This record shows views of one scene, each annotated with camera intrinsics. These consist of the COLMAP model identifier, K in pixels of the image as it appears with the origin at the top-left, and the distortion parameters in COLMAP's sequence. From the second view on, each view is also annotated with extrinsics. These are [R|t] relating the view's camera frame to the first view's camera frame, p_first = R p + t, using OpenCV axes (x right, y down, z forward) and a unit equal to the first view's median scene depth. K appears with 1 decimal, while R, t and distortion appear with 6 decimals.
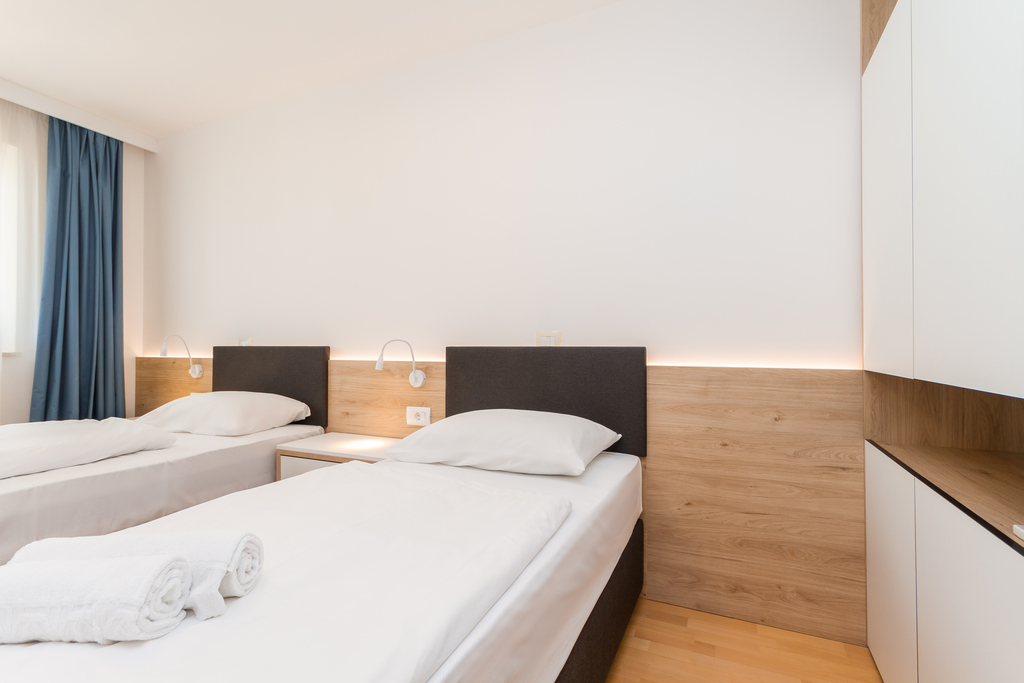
lens RADIAL K [[461.7, 0, 508.9], [0, 461.7, 342.4], [0, 0, 1]] dist [0.003771, 0.000178]
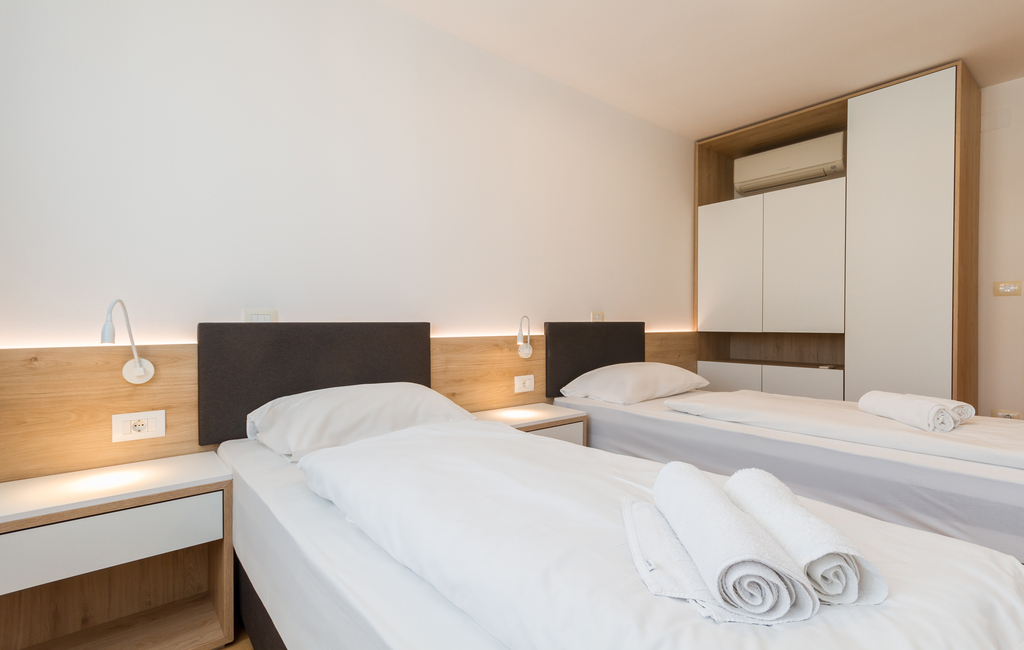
lens RADIAL K [[529.7, 0, 527.2], [0, 529.7, 328.3], [0, 0, 1]] dist [0.003271, 0.000358]
pose [[0.409664, -0.013770, 0.912132, -1.371949], [-0.005547, 0.999830, 0.017585, 0.000992], [-0.912219, -0.012264, 0.409518, 0.463179]]
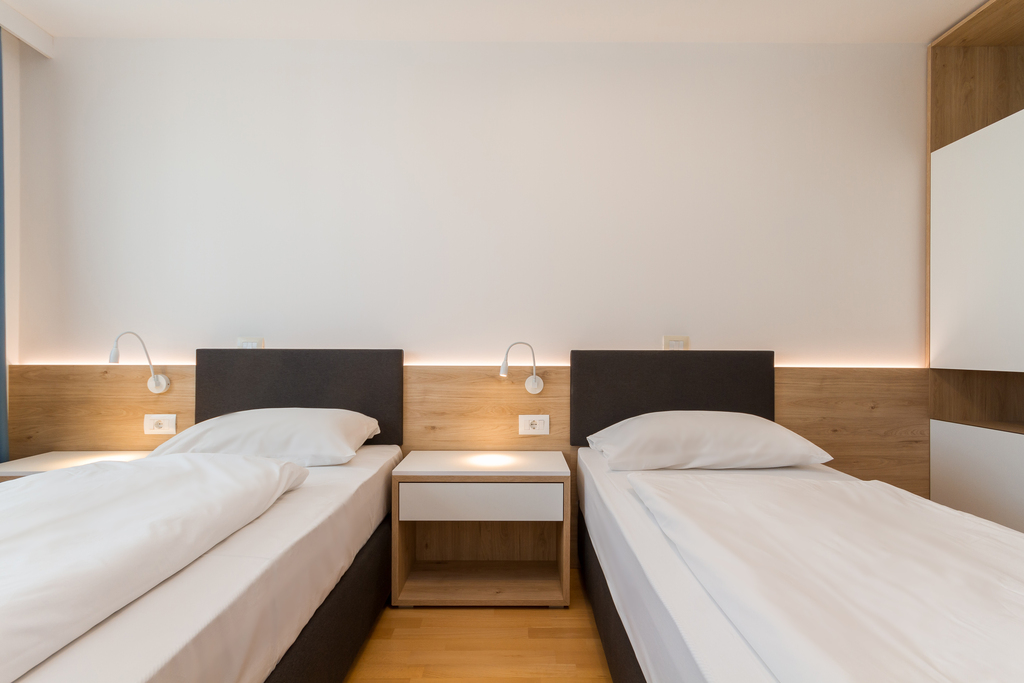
lens RADIAL K [[472.6, 0, 515.3], [0, 472.6, 350.9], [0, 0, 1]] dist [0.005002, 0.000124]
pose [[0.915647, 0.000422, 0.401982, -0.612481], [-0.005477, 0.999920, 0.011426, -0.000005], [-0.401945, -0.012664, 0.915576, 0.143436]]
